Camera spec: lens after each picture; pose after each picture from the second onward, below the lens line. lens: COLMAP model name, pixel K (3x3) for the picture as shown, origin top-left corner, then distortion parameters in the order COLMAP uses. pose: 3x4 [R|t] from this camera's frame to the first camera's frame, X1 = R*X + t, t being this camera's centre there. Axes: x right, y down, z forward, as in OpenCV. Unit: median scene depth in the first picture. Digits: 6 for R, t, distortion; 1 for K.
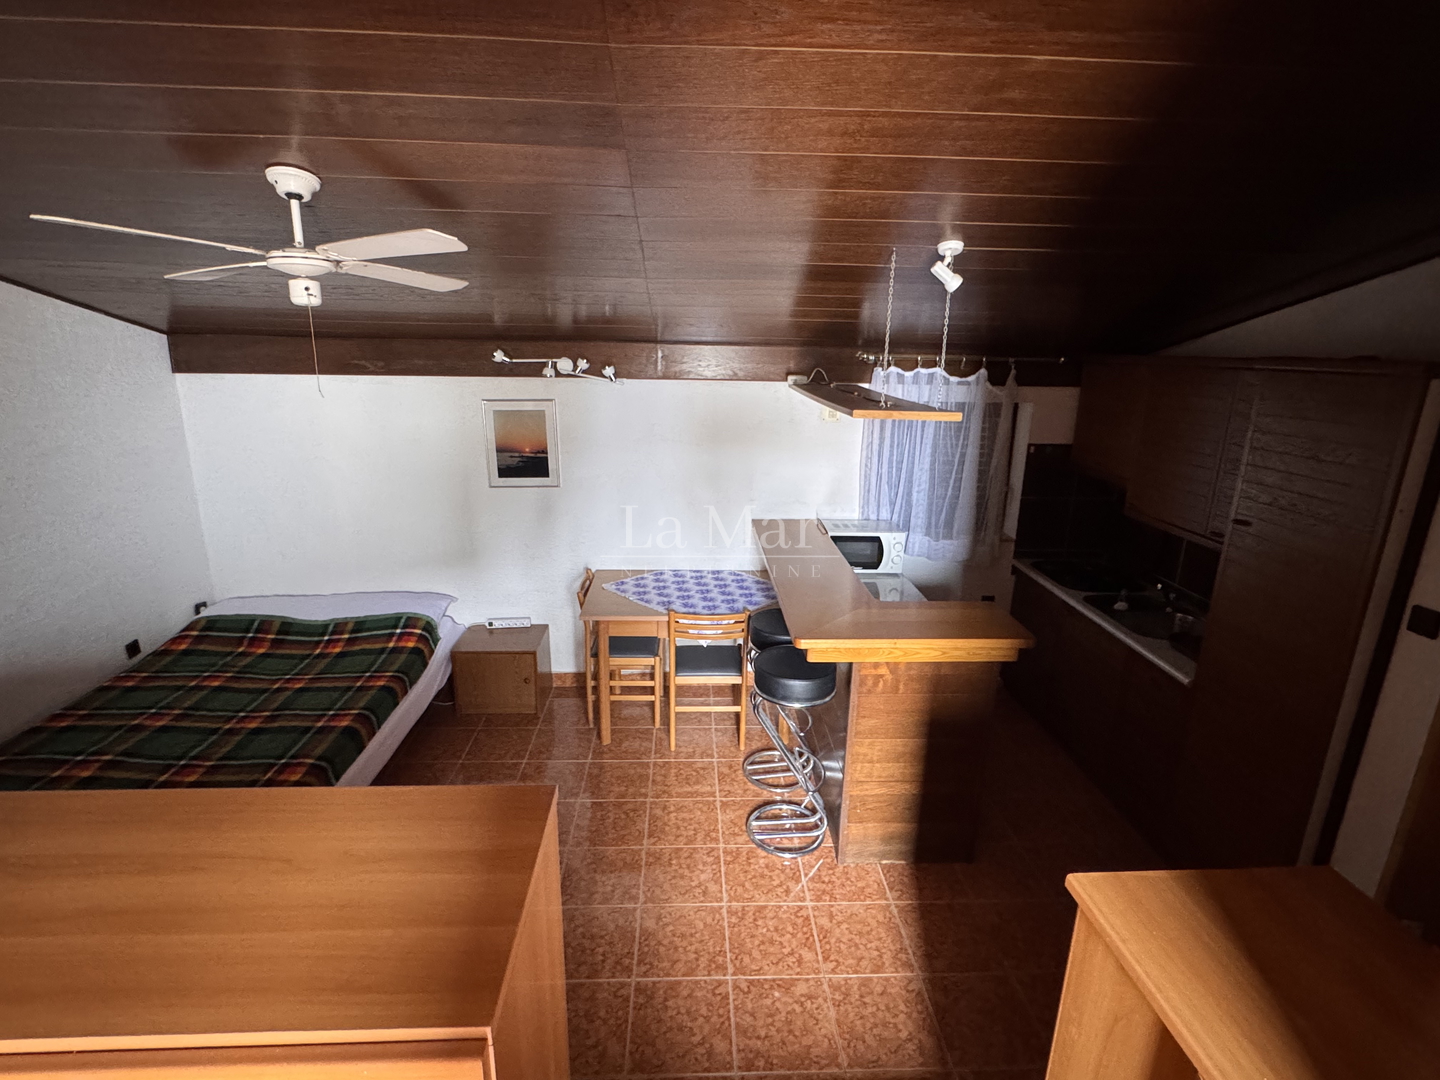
lens RADIAL K [[714.6, 0, 716.0], [0, 714.6, 542.3], [0, 0, 1]] dist [-0.004565, -0.000277]
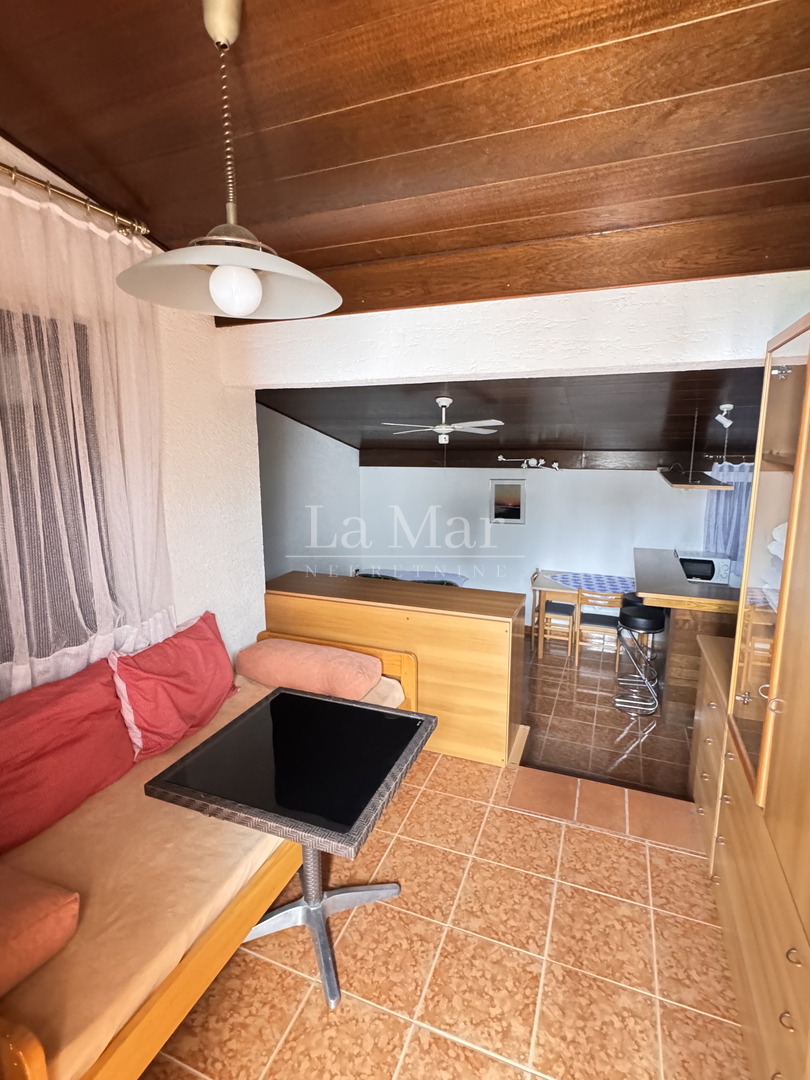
lens RADIAL K [[536.0, 0, 405.0], [0, 536.0, 540.0], [0, 0, 1]] dist [-0.004565, -0.000277]
pose [[0.911976, 0.053501, -0.406741, 0.079286], [-0.090343, 0.993311, -0.071907, 0.102459], [0.400173, 0.102323, 0.910709, -0.461137]]
